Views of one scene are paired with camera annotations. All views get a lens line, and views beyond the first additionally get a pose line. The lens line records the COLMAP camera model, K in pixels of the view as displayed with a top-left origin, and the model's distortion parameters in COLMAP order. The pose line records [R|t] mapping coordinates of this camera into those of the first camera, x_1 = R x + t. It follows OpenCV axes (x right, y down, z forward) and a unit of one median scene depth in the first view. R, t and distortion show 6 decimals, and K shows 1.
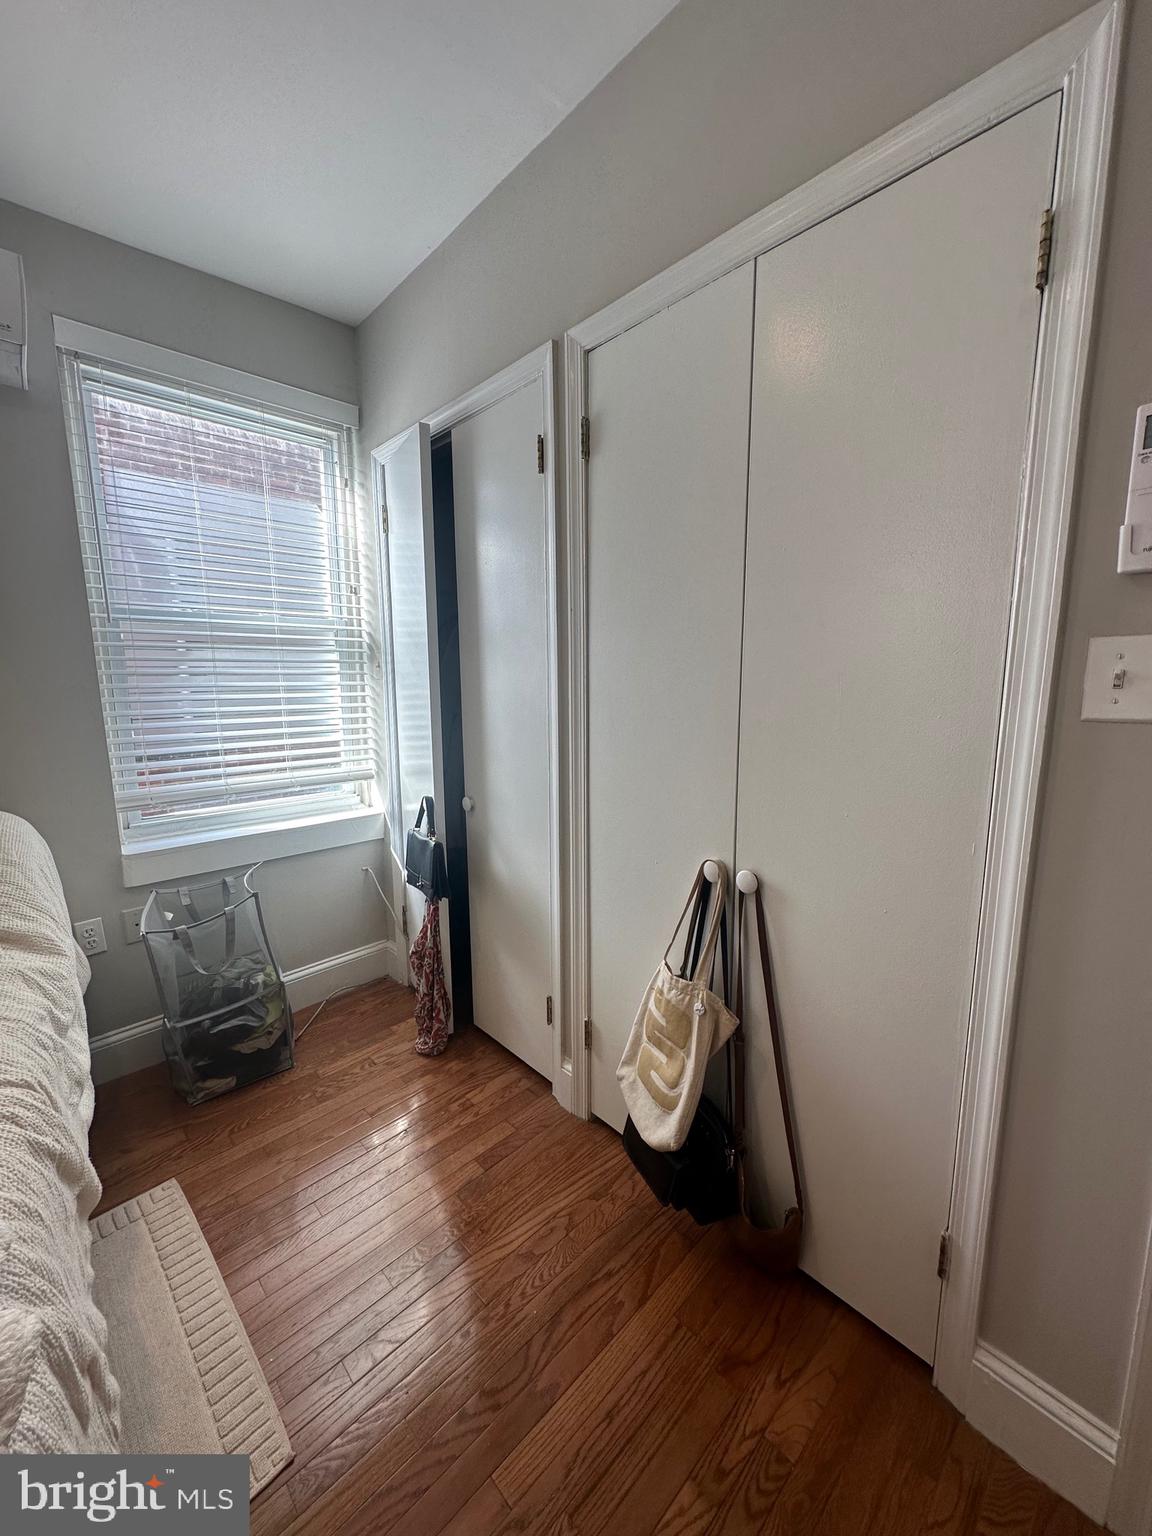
lens RADIAL K [[608.3, 0, 576.4], [0, 608.3, 765.7], [0, 0, 1]] dist [-0.002723, 0.000295]
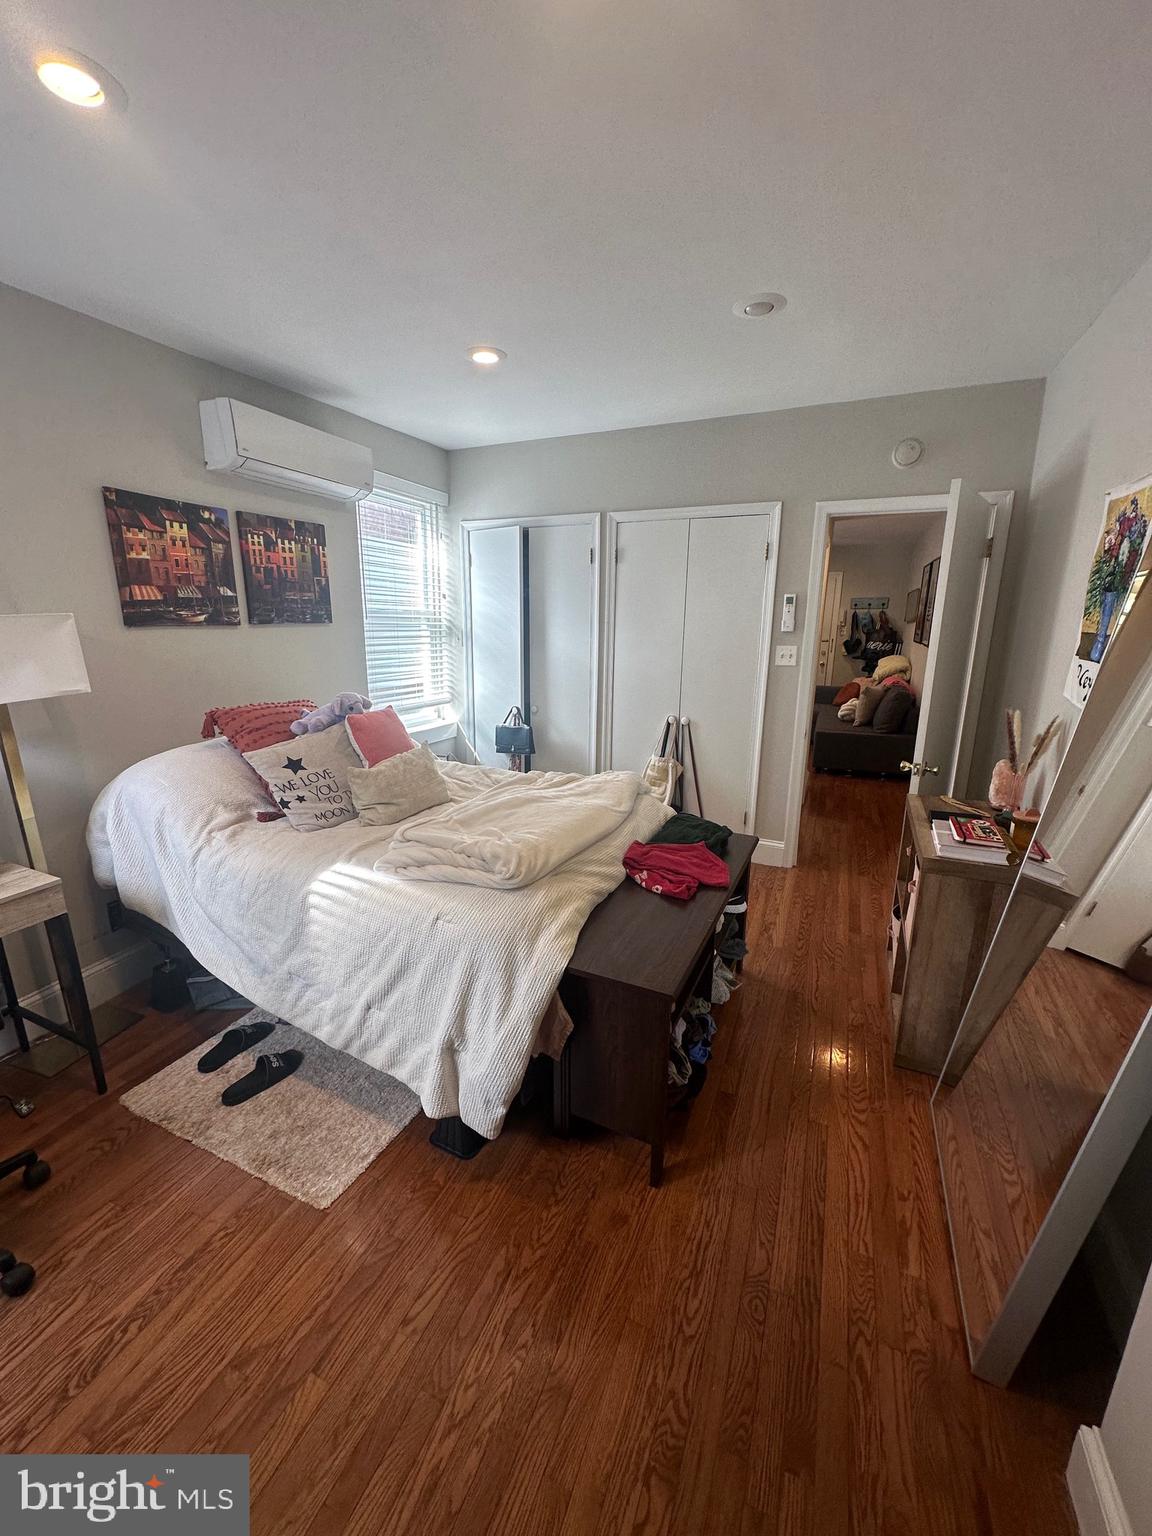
lens RADIAL K [[608.3, 0, 576.4], [0, 608.3, 765.7], [0, 0, 1]] dist [-0.002723, 0.000295]
pose [[0.922834, -0.073407, 0.378138, -1.146205], [0.042162, 0.995025, 0.090266, 0.098691], [-0.382883, -0.067358, 0.921338, -1.321712]]
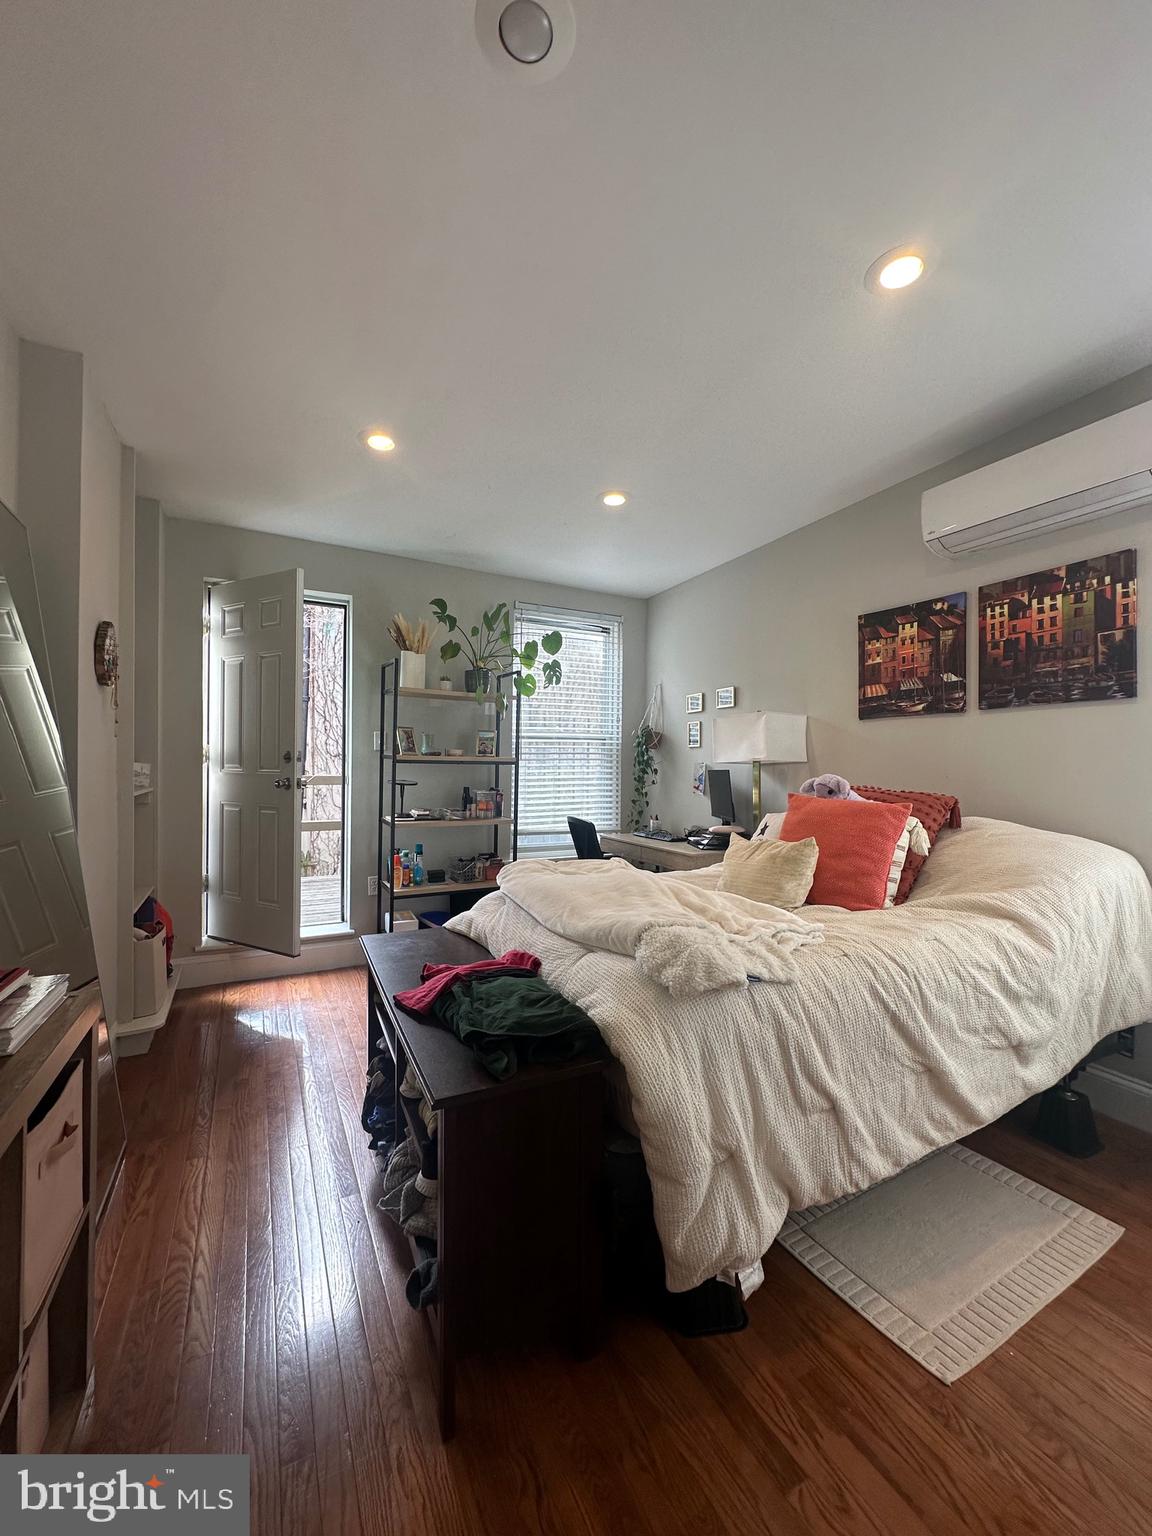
lens RADIAL K [[608.3, 0, 576.4], [0, 608.3, 765.7], [0, 0, 1]] dist [-0.002723, 0.000295]
pose [[-0.276607, 0.010685, -0.960924, 0.586054], [-0.155089, 0.986334, 0.055611, 0.013669], [0.948386, 0.164411, -0.271170, 0.316413]]
